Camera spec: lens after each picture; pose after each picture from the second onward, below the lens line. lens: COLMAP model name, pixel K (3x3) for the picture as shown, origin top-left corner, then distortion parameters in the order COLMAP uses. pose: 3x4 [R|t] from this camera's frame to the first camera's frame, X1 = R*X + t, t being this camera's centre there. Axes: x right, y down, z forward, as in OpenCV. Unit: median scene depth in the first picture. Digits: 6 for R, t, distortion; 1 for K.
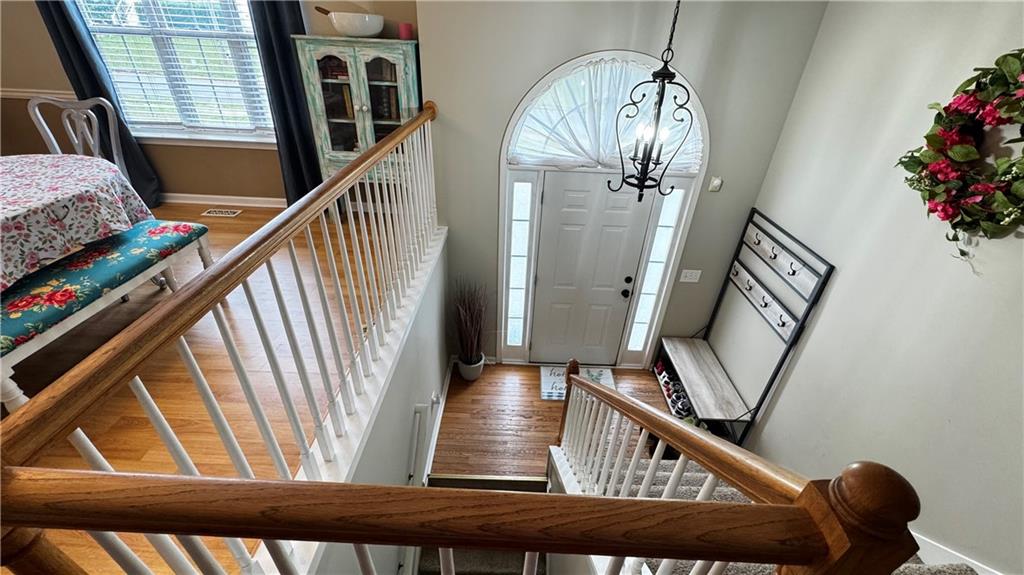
lens RADIAL K [[410.6, 0, 513.8], [0, 410.6, 288.8], [0, 0, 1]] dist [-0.001276, -0.000047]
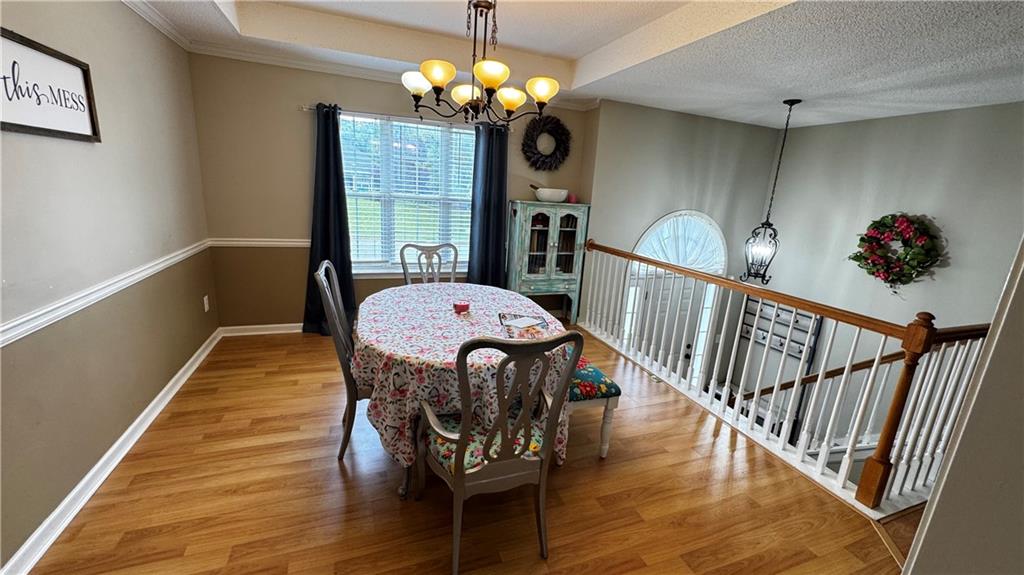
lens RADIAL K [[410.6, 0, 509.9], [0, 410.6, 289.3], [0, 0, 1]] dist [-0.001276, -0.000047]
pose [[0.925469, -0.073333, 0.371658, -1.127494], [0.179616, 0.948739, -0.260064, 0.068969], [-0.333535, 0.307437, 0.891200, -0.219954]]
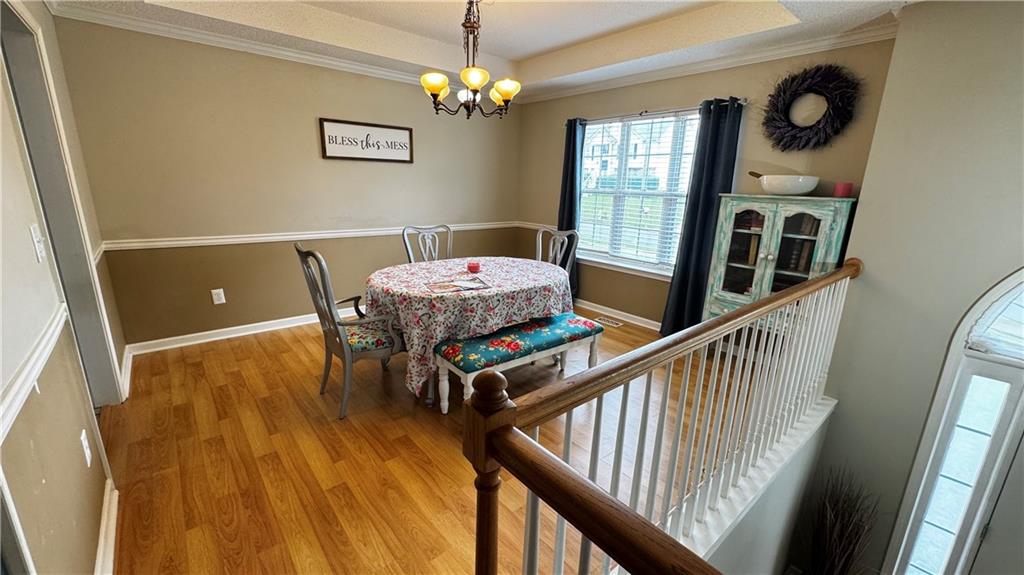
lens RADIAL K [[410.6, 0, 509.3], [0, 410.6, 290.3], [0, 0, 1]] dist [-0.001276, -0.000047]
pose [[0.662607, 0.168056, -0.729869, -0.043074], [-0.398056, 0.904494, -0.153109, 0.040059], [0.634431, 0.391980, 0.666220, -0.038903]]
